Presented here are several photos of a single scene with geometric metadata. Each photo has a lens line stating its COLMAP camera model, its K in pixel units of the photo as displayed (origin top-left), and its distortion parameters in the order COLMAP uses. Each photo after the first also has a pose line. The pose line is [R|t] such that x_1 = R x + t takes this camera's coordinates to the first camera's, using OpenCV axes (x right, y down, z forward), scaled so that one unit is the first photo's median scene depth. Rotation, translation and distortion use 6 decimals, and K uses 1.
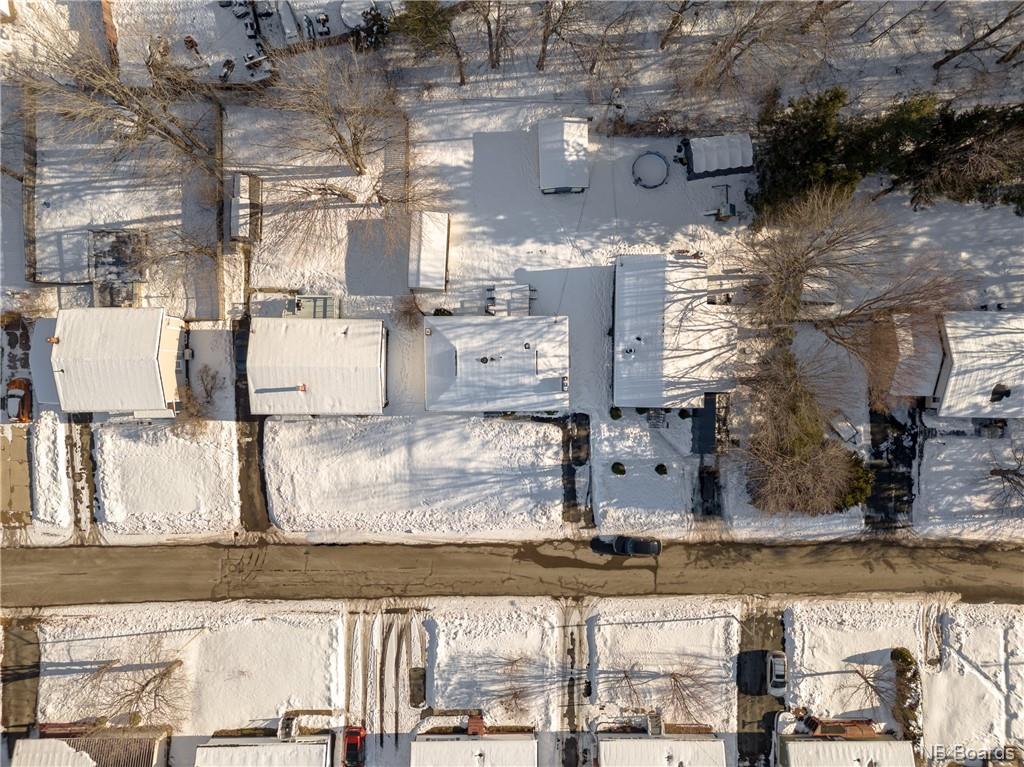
lens RADIAL K [[752.8, 0, 512.0], [0, 752.8, 383.5], [0, 0, 1]] dist [0.041540, -0.005153]
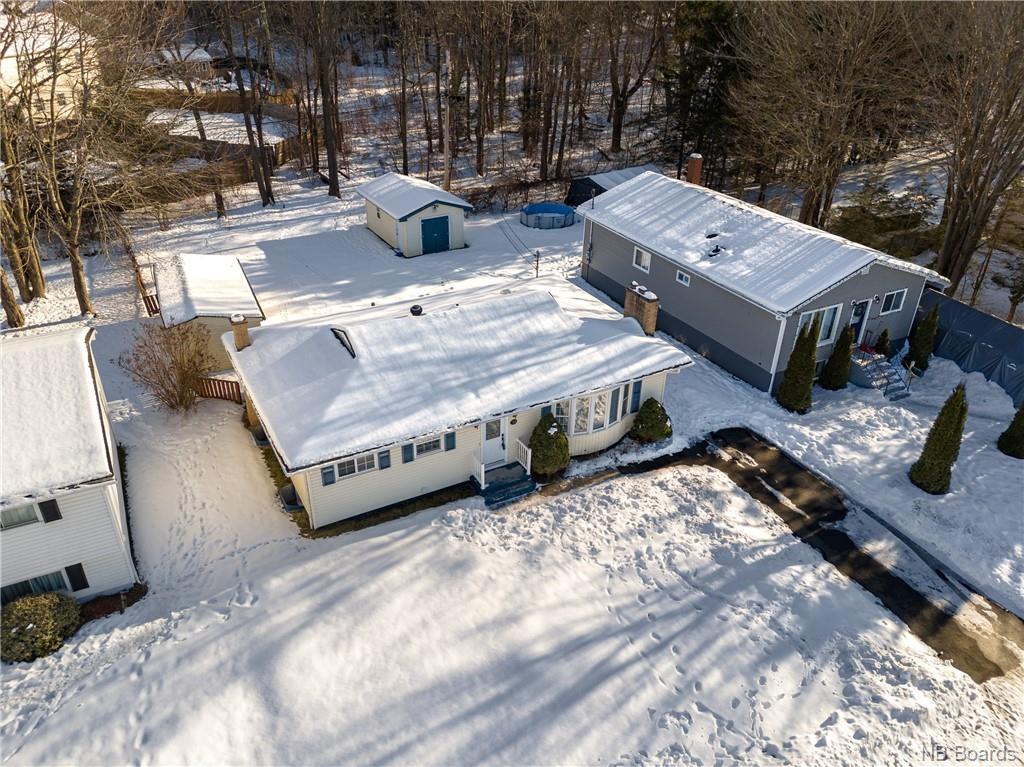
lens RADIAL K [[760.4, 0, 501.1], [0, 760.4, 381.2], [0, 0, 1]] dist [-0.008417, -0.001512]
pose [[0.886607, -0.235616, 0.398011, -0.141902], [0.462444, 0.435715, -0.772203, 0.261145], [0.008524, 0.868699, 0.495267, 0.802101]]
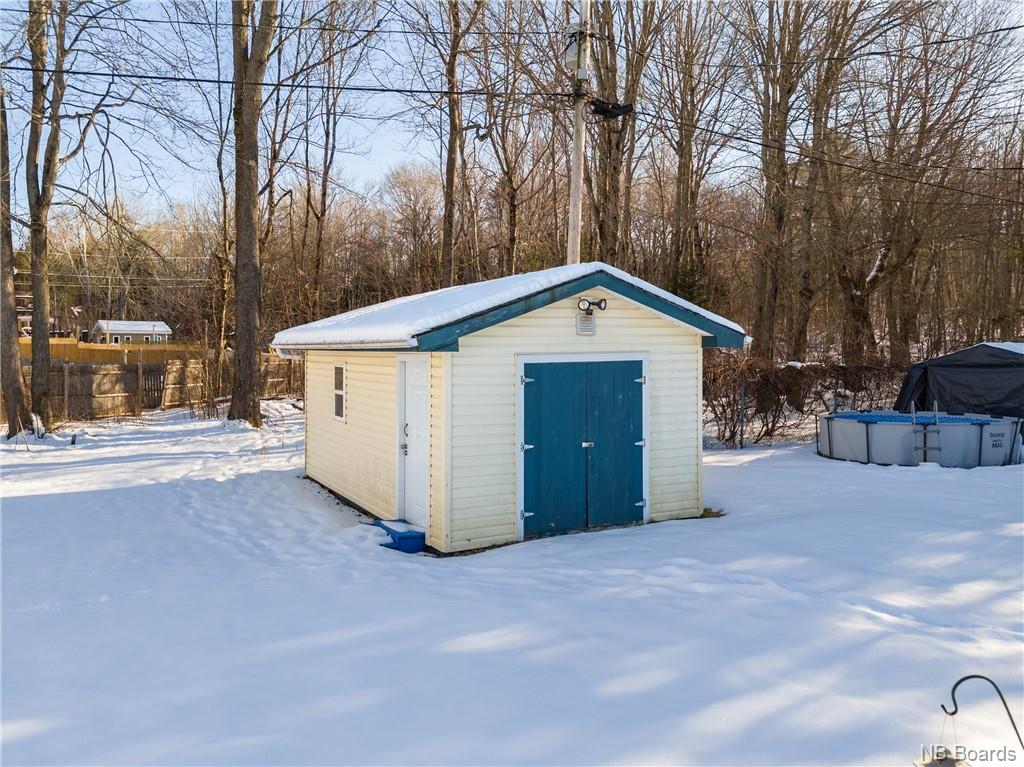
lens RADIAL K [[752.8, 0, 512.0], [0, 752.8, 383.5], [0, 0, 1]] dist [0.041540, -0.005153]
pose [[0.902760, -0.020401, 0.429661, 0.007002], [0.429661, -0.004575, -0.902978, -0.149477], [0.020388, 0.999781, 0.004635, 0.979025]]
